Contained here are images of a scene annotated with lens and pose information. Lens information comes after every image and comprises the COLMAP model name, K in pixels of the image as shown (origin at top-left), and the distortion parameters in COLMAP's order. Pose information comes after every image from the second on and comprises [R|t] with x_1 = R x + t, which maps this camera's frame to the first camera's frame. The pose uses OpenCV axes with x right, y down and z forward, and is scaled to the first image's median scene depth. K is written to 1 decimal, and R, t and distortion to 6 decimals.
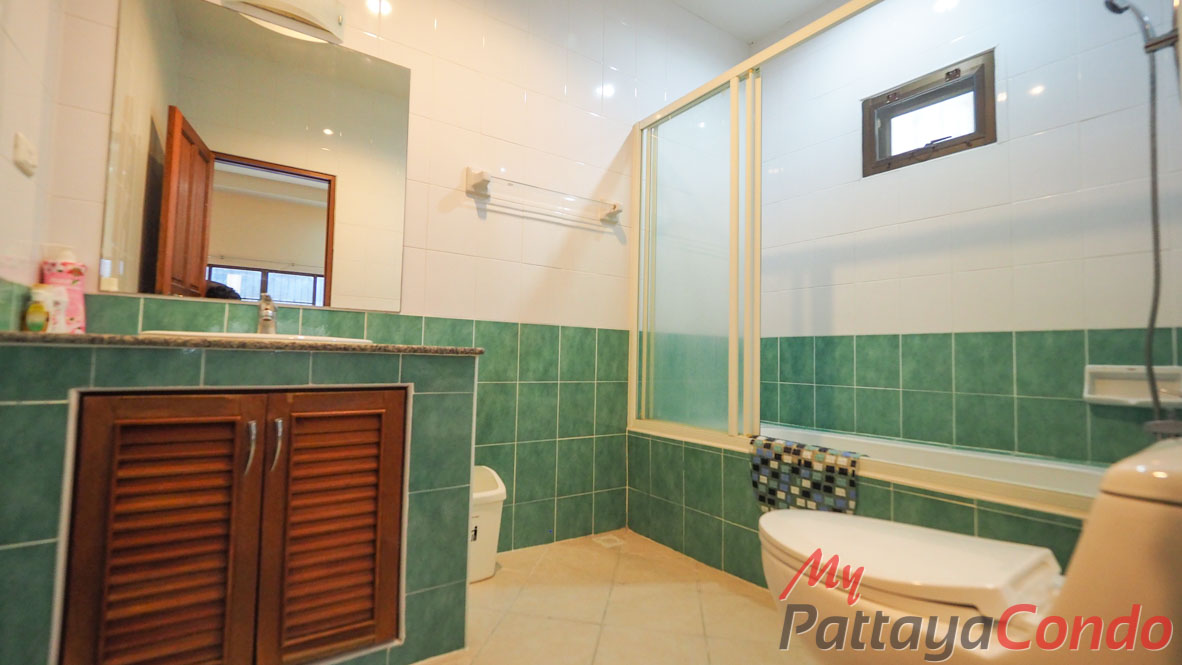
lens RADIAL K [[494.6, 0, 577.8], [0, 494.6, 332.4], [0, 0, 1]] dist [-0.004554, -0.000552]
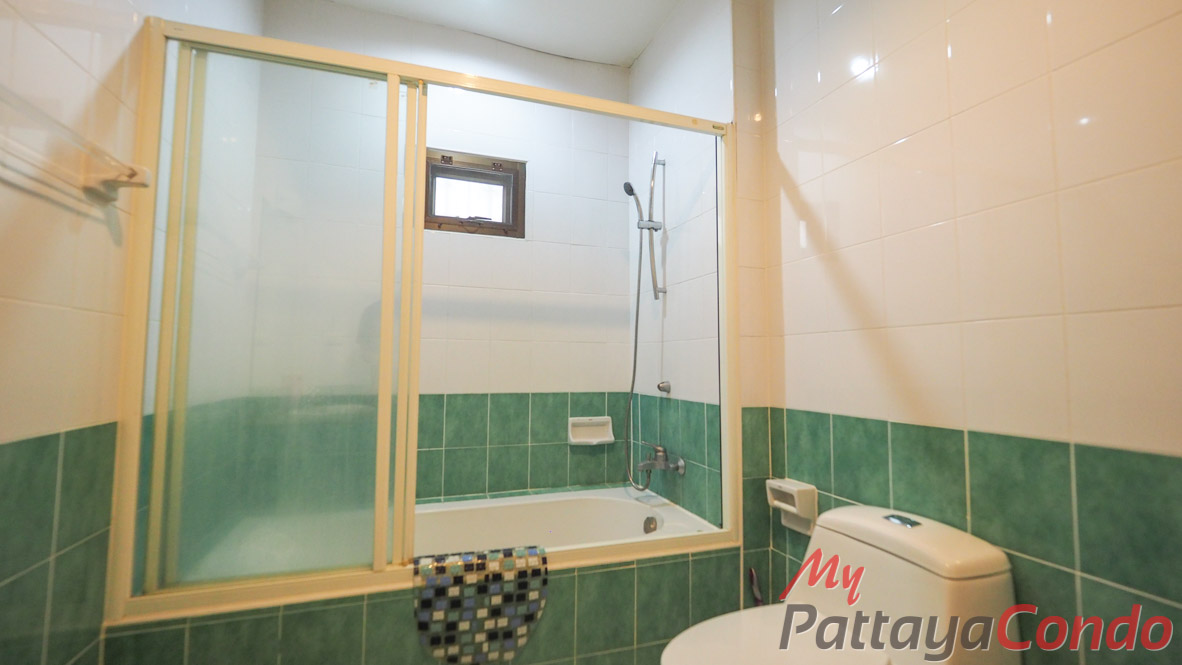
lens RADIAL K [[494.6, 0, 577.8], [0, 494.6, 332.4], [0, 0, 1]] dist [-0.004554, -0.000552]
pose [[0.291236, 0.041932, 0.955732, -0.317278], [-0.048574, 0.998398, -0.029003, -0.134988], [-0.955417, -0.037977, 0.292806, 0.556108]]
